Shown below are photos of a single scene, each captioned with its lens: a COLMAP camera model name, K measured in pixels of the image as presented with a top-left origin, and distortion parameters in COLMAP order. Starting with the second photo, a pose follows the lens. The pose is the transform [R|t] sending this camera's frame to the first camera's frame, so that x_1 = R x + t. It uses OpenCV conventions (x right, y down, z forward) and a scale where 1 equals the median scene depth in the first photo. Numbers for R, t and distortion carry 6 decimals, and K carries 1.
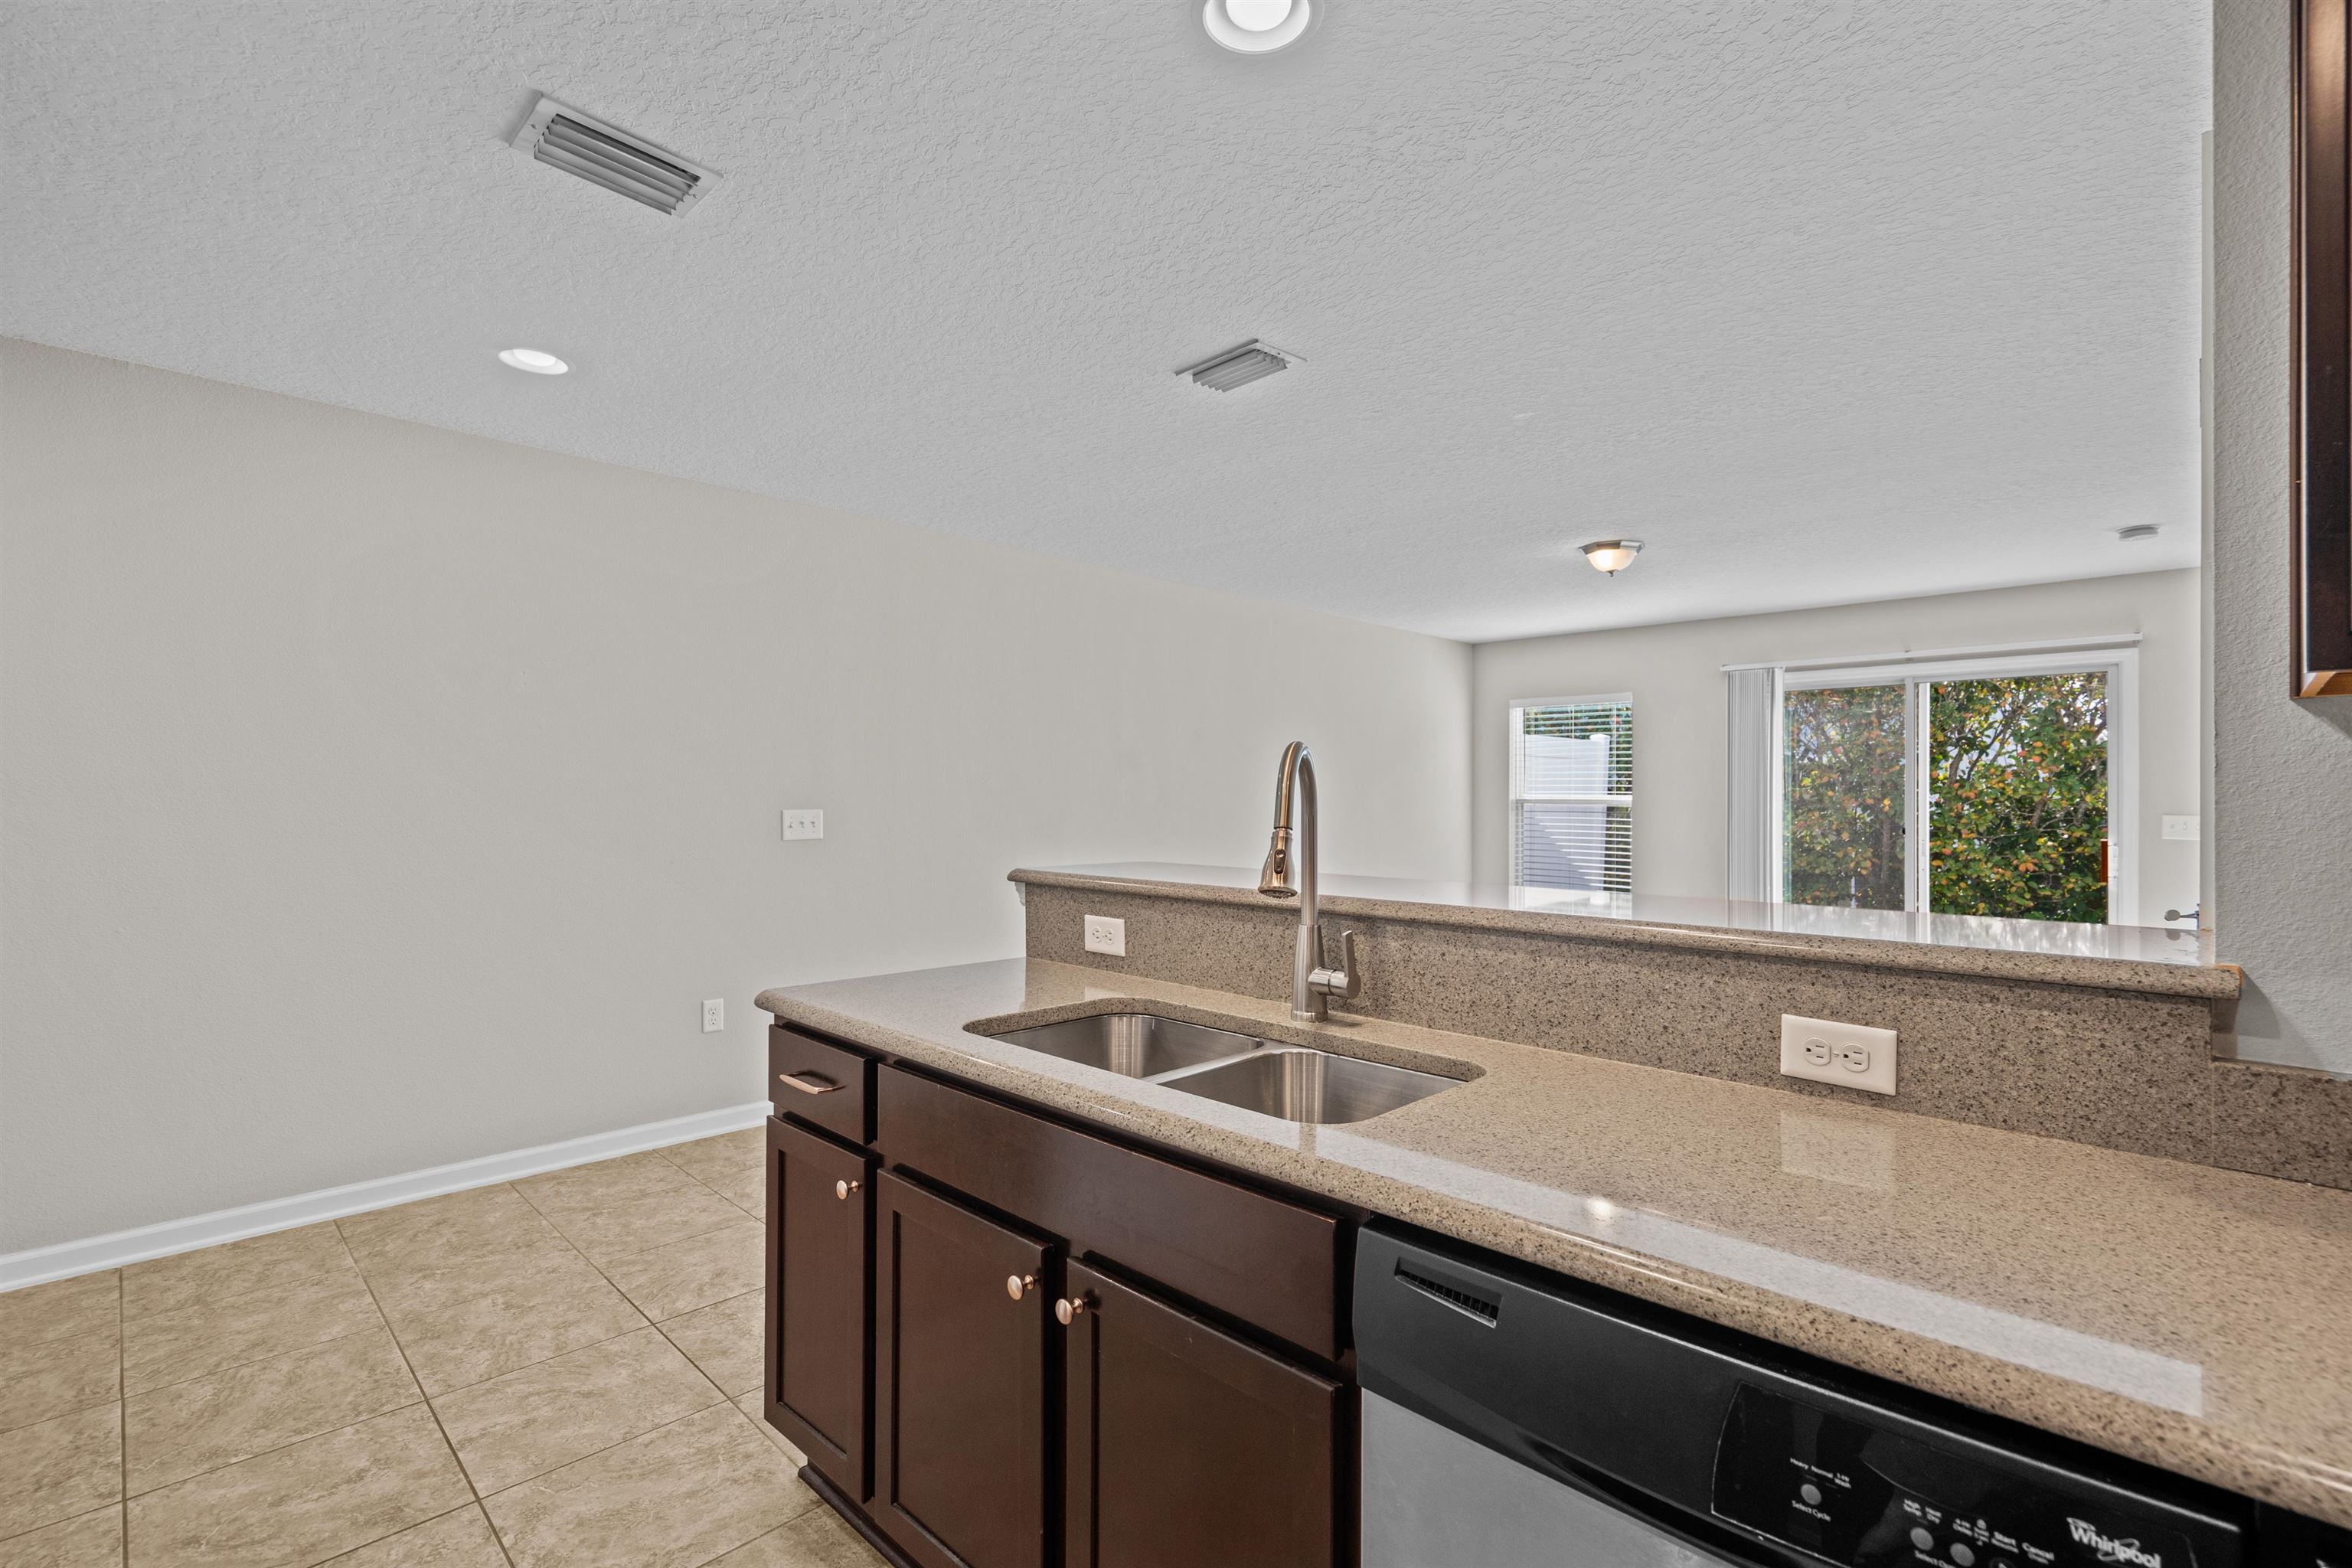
lens RADIAL K [[1071.0, 0, 1180.3], [0, 1071.0, 797.9], [0, 0, 1]] dist [-0.003895, 0.001515]
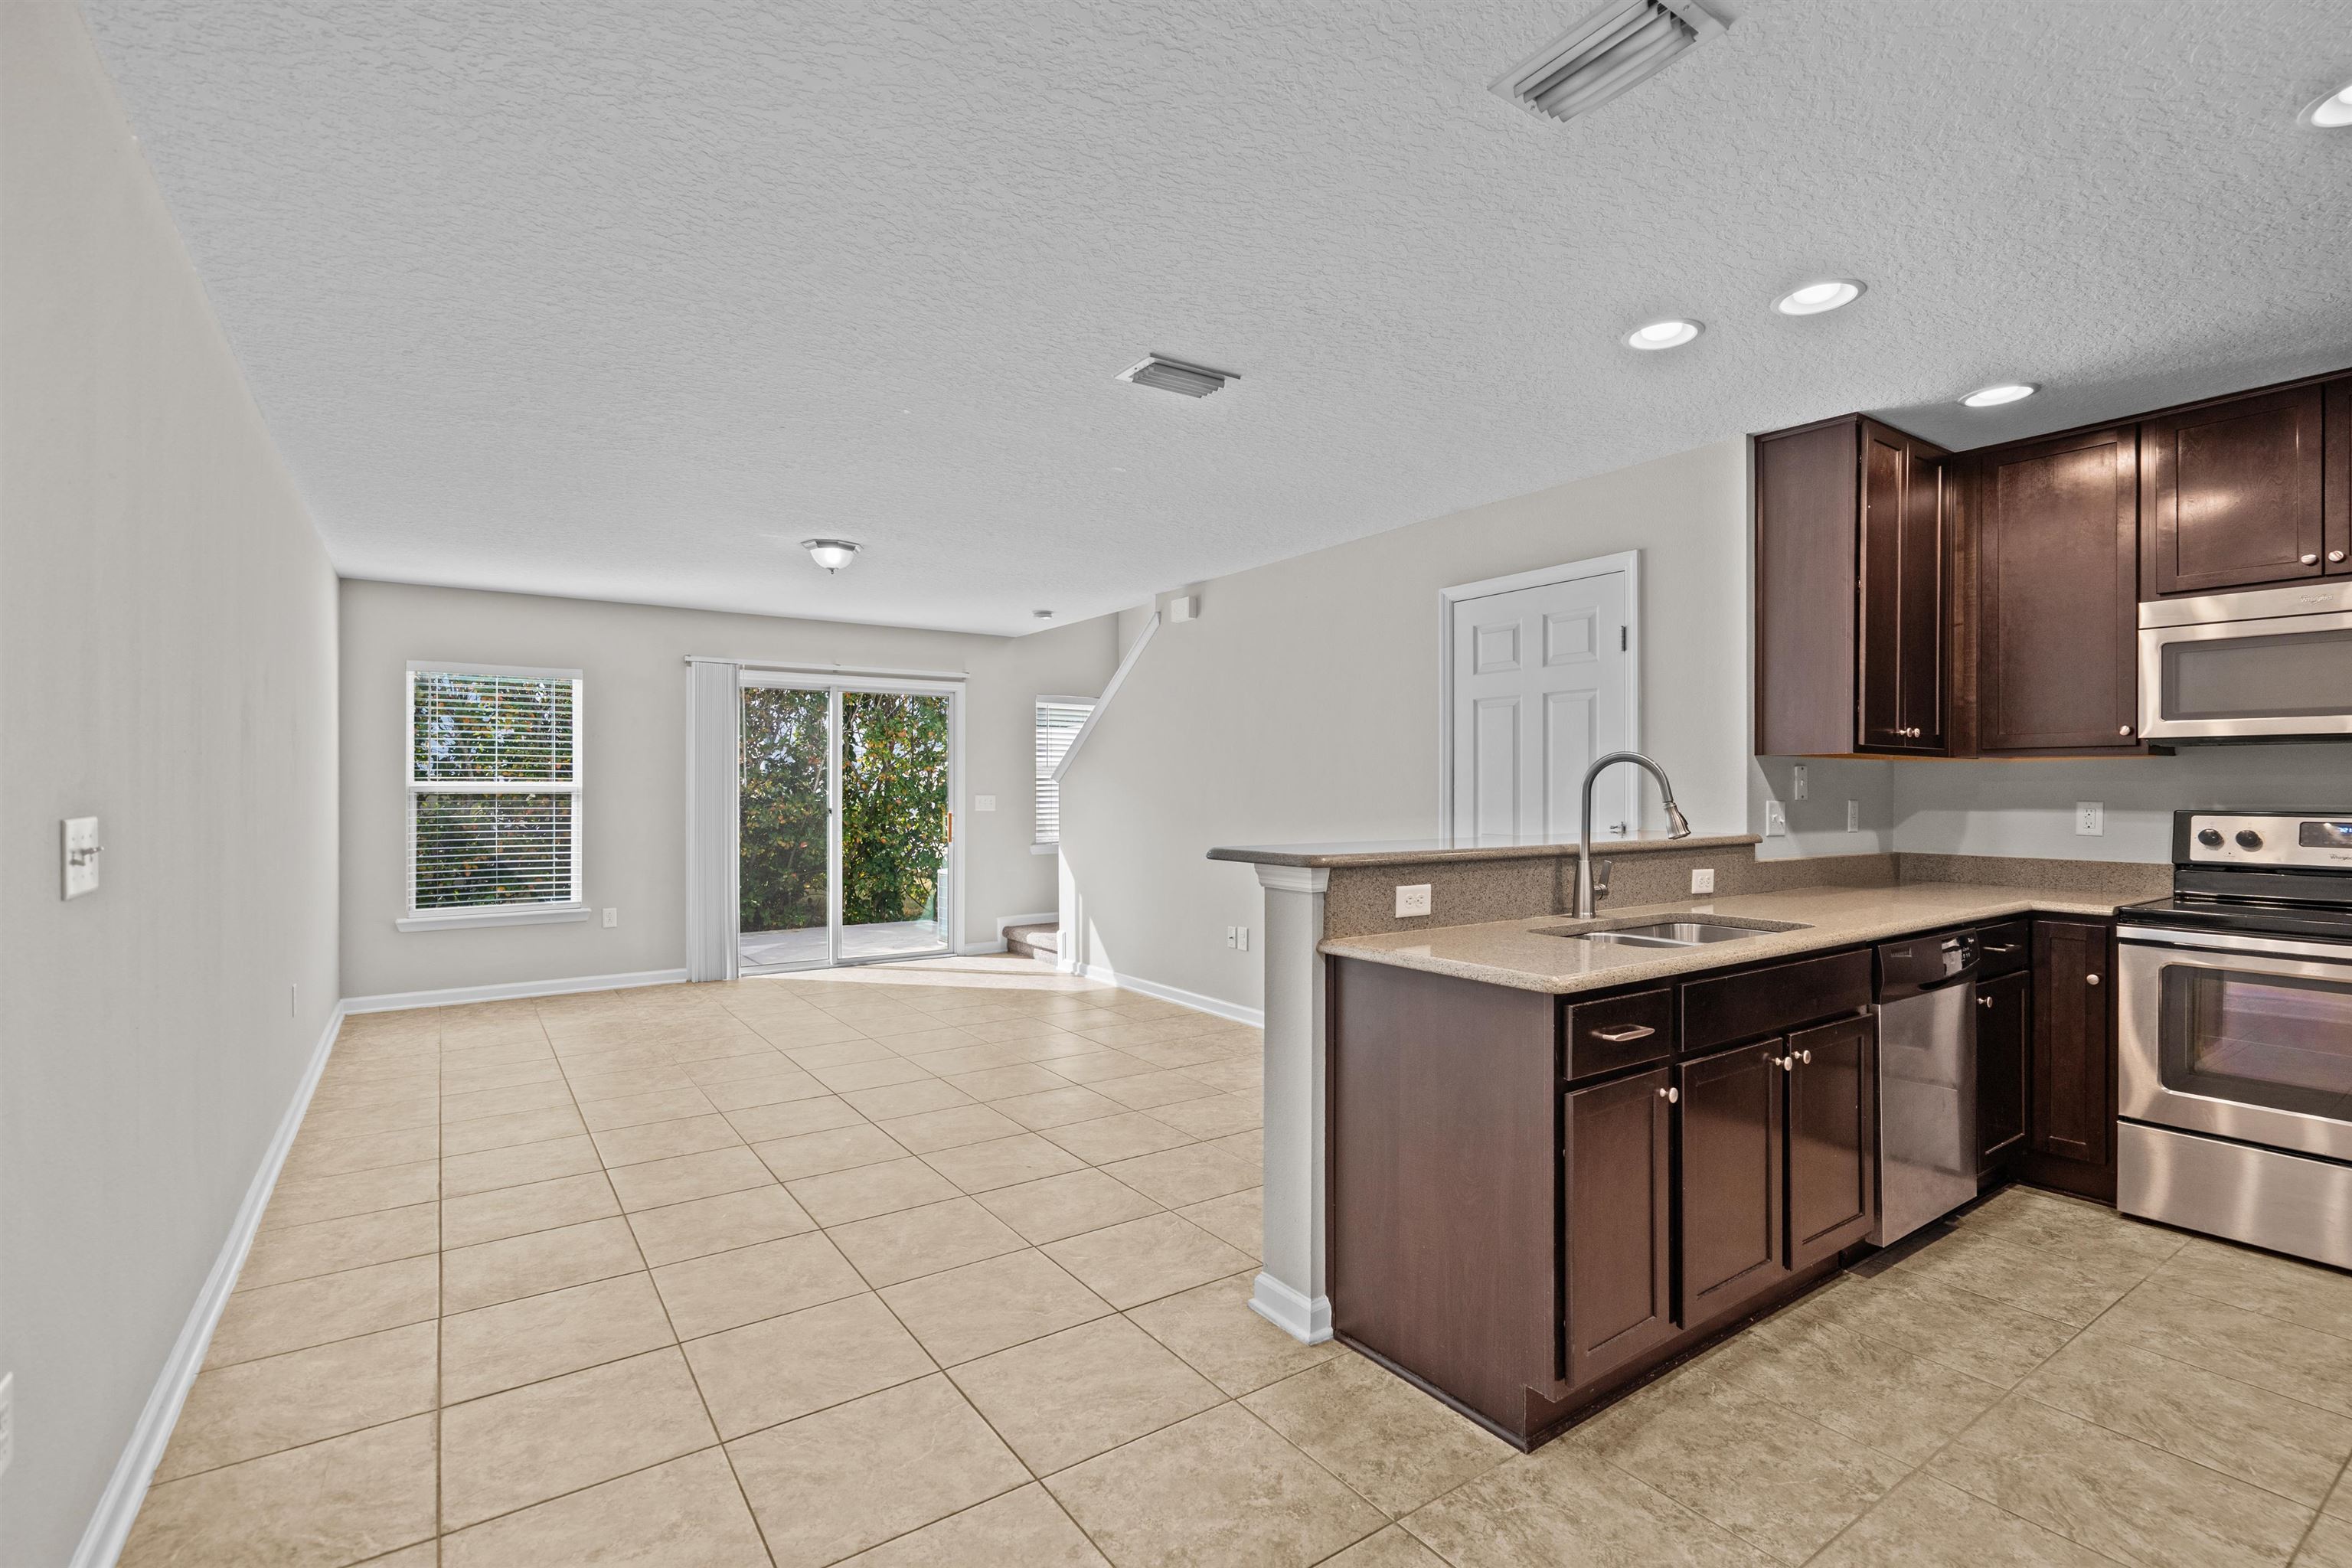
lens RADIAL K [[1071.0, 0, 1182.8], [0, 1071.0, 788.6], [0, 0, 1]] dist [-0.003895, 0.001515]
pose [[0.193520, -0.004698, 0.981085, -0.314039], [-0.000927, 0.999987, 0.004972, -0.000162], [-0.981096, -0.001872, 0.193513, 0.250520]]
